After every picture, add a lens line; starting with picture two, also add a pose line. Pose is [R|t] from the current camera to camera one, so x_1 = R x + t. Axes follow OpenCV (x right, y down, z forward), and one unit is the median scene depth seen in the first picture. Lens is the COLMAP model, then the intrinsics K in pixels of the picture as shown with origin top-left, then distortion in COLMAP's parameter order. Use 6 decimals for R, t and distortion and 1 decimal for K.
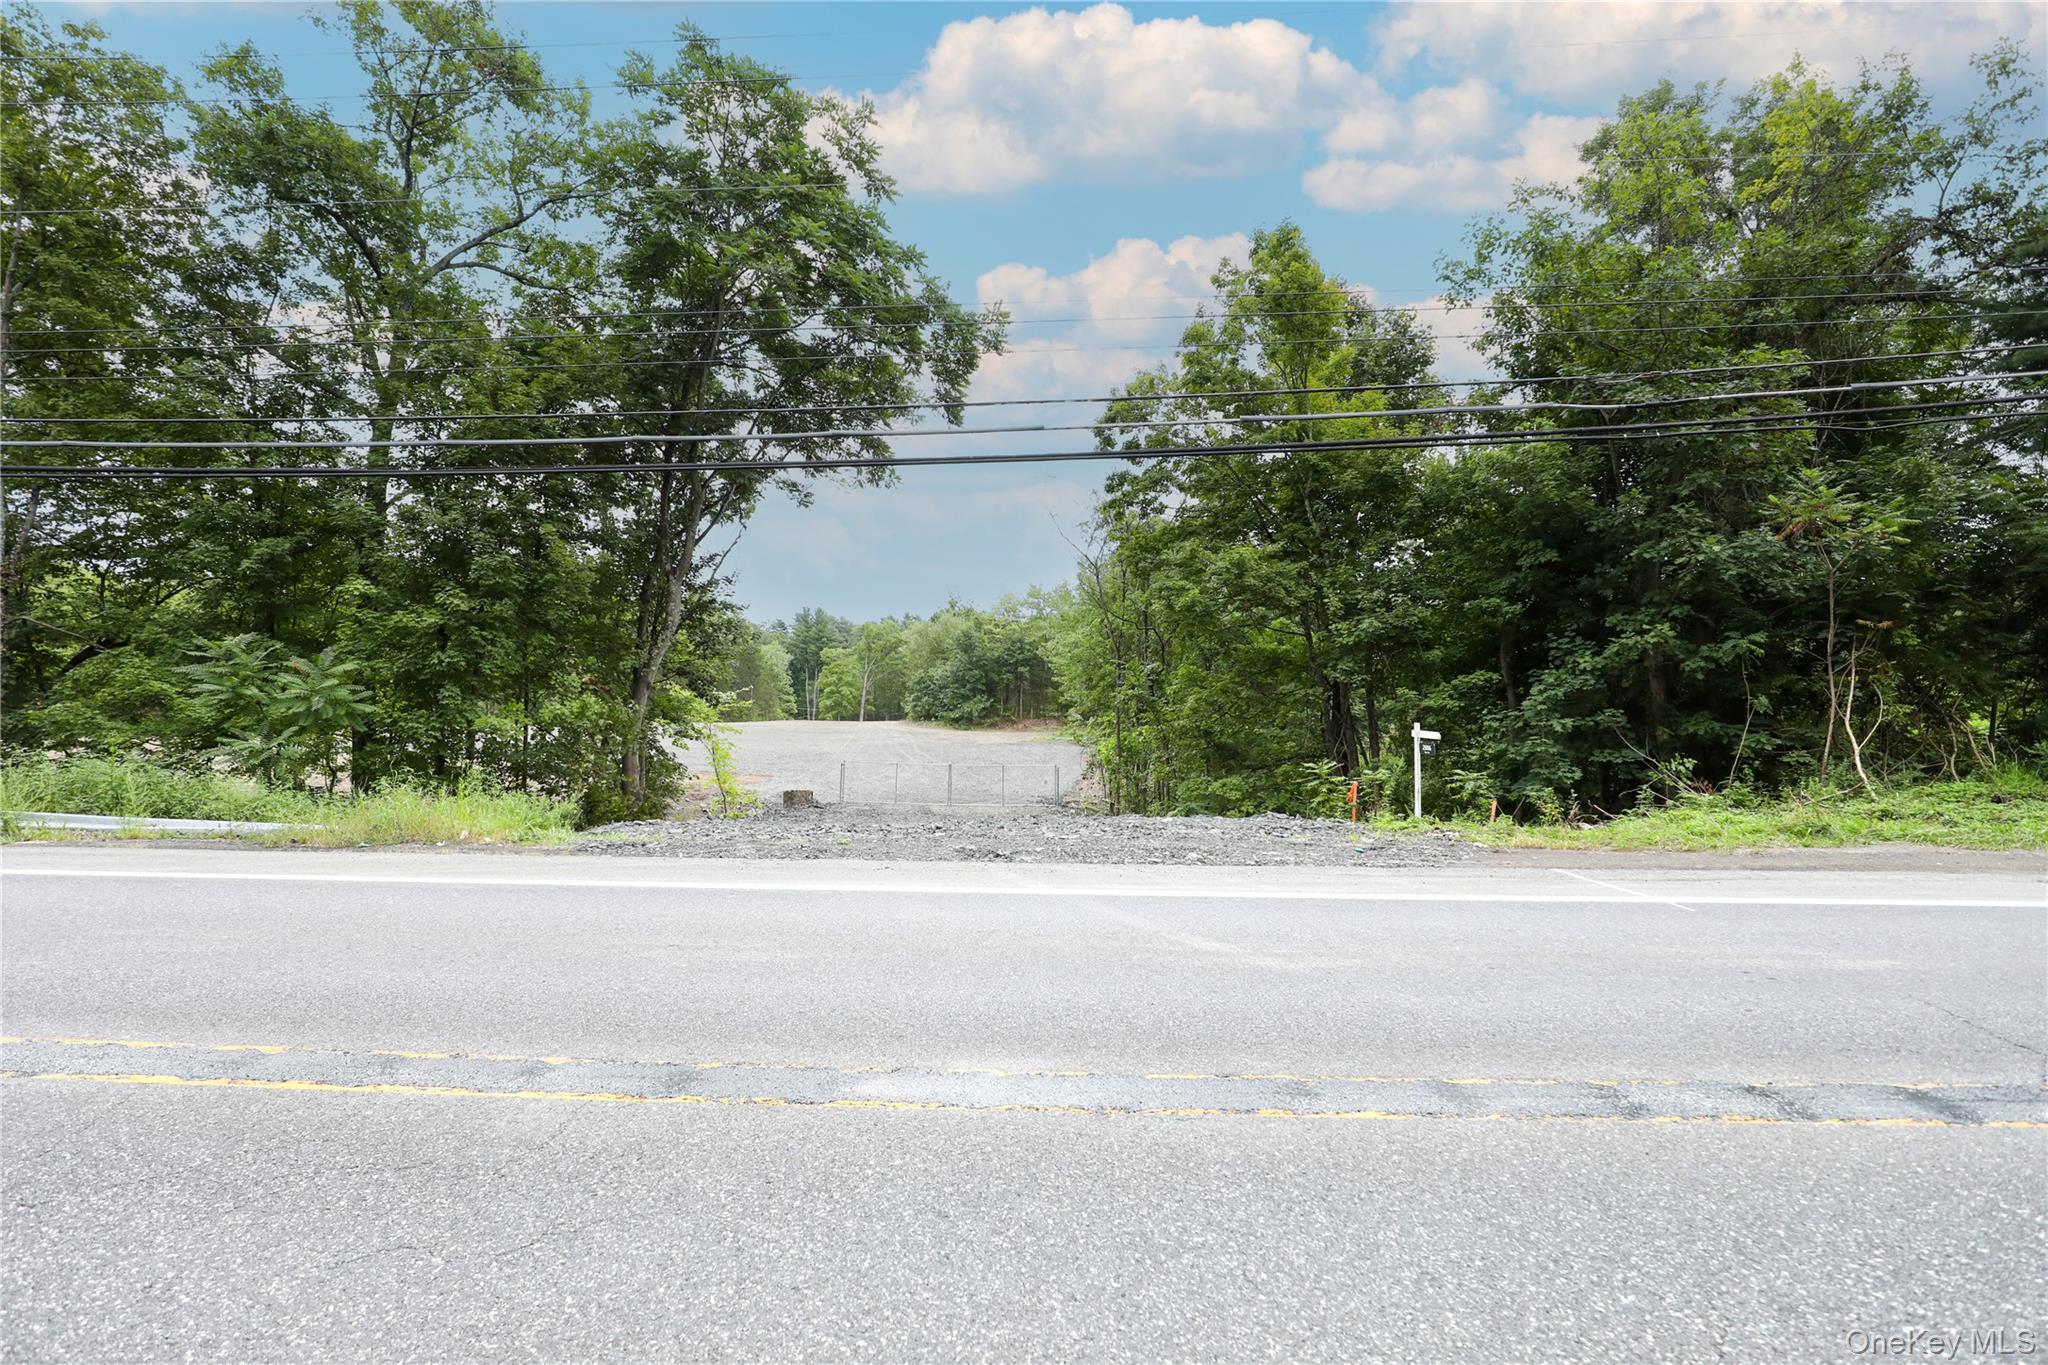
lens RADIAL K [[932.7, 0, 1019.5], [0, 932.7, 686.1], [0, 0, 1]] dist [-0.040046, 0.008063]
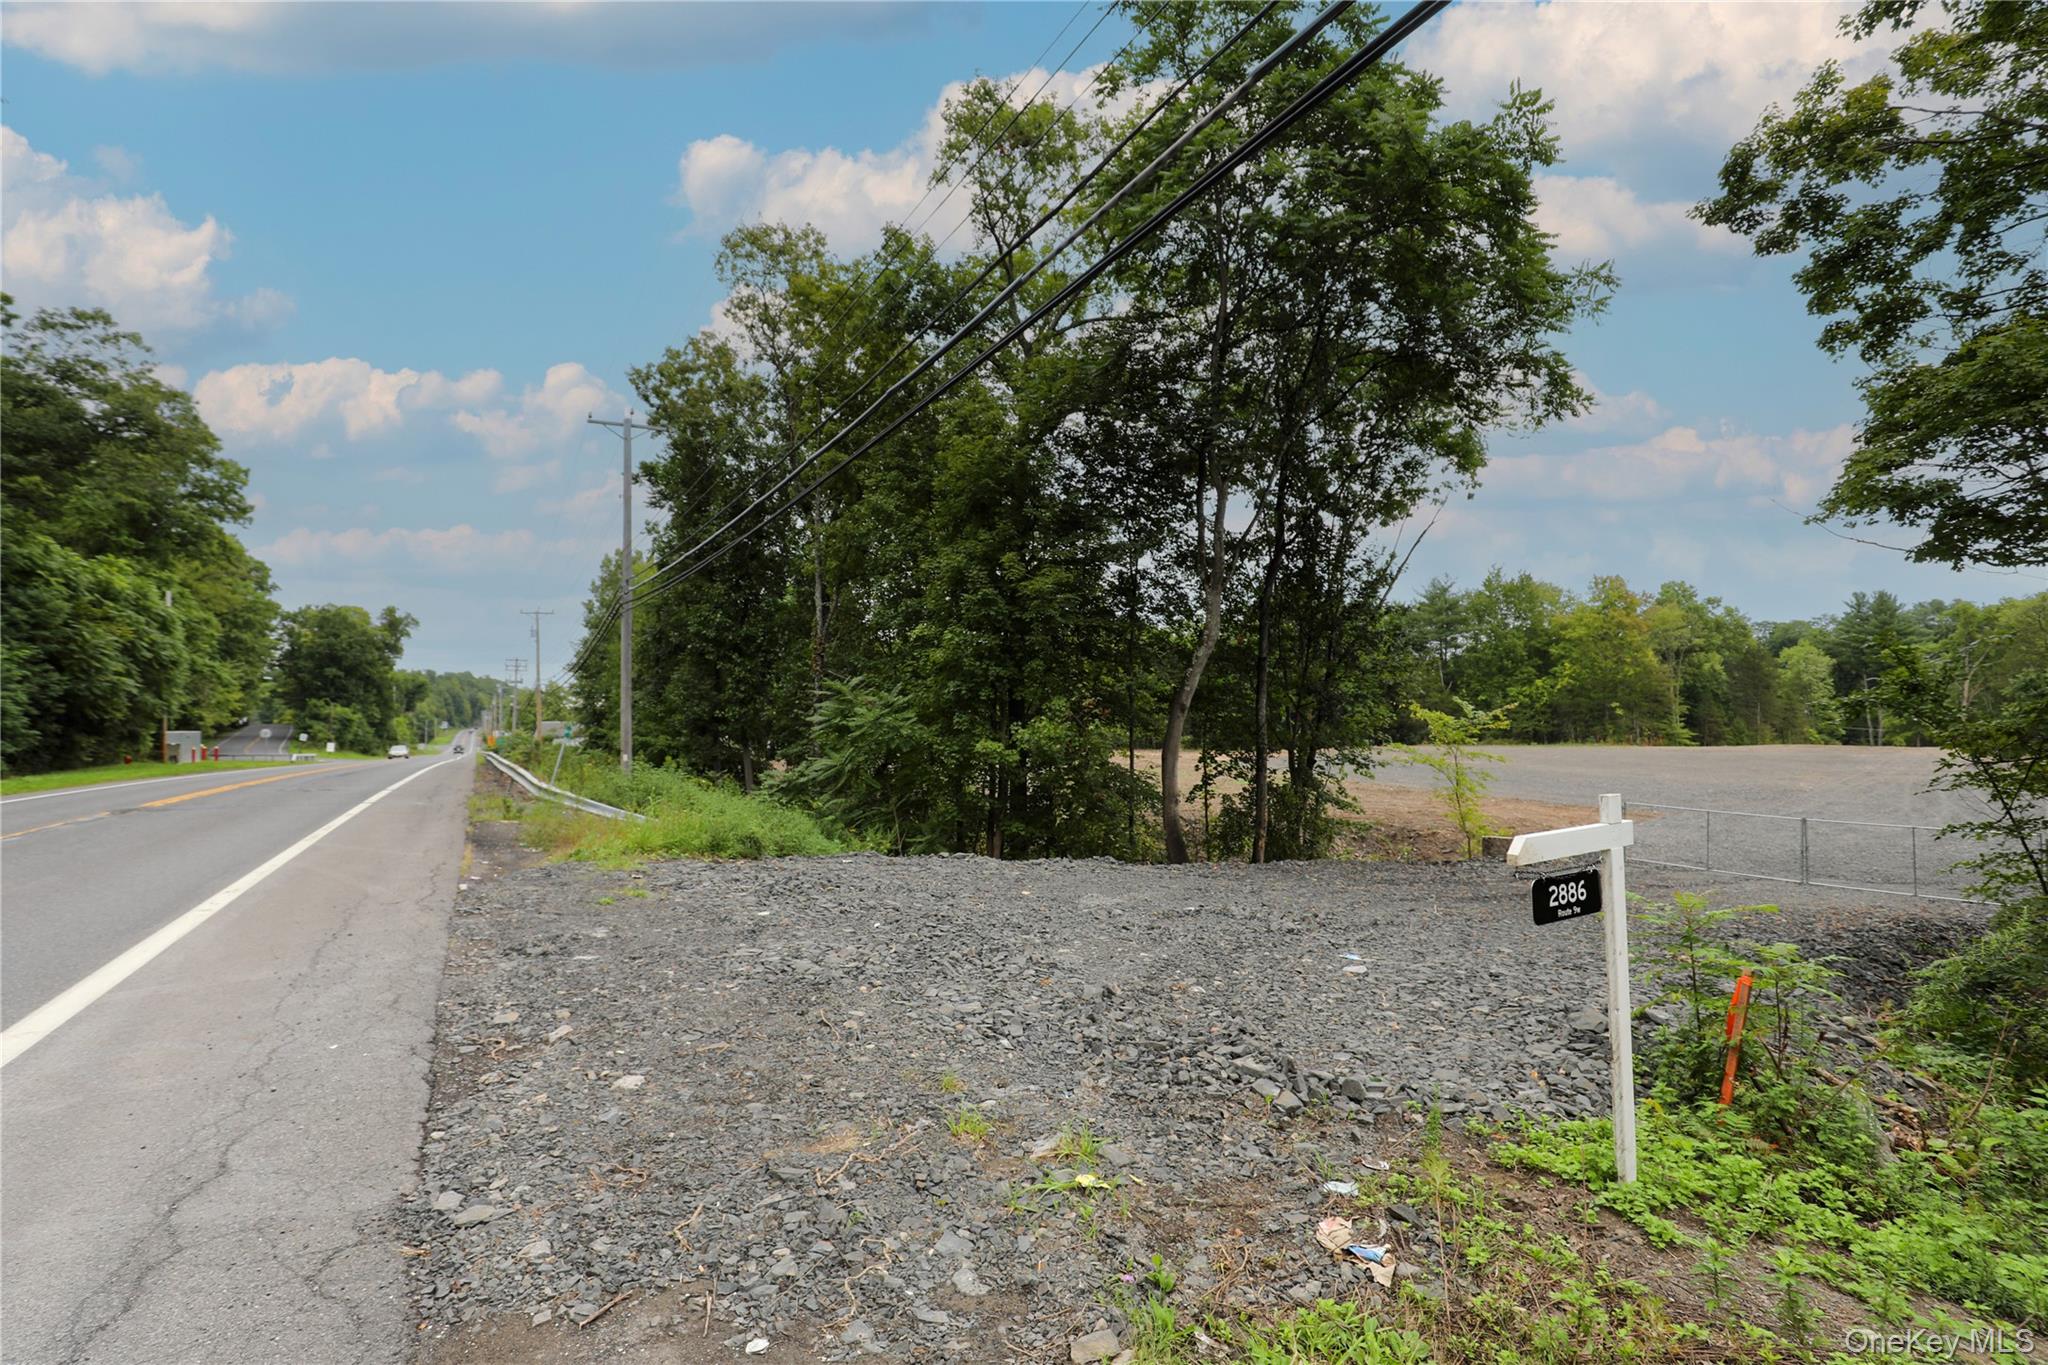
lens RADIAL K [[932.7, 0, 1019.5], [0, 932.7, 686.1], [0, 0, 1]] dist [-0.040046, 0.008063]
pose [[0.522051, -0.039416, -0.852003, 0.265348], [0.020443, 0.999223, -0.033701, 0.006287], [0.852669, 0.000177, 0.522452, 0.362237]]
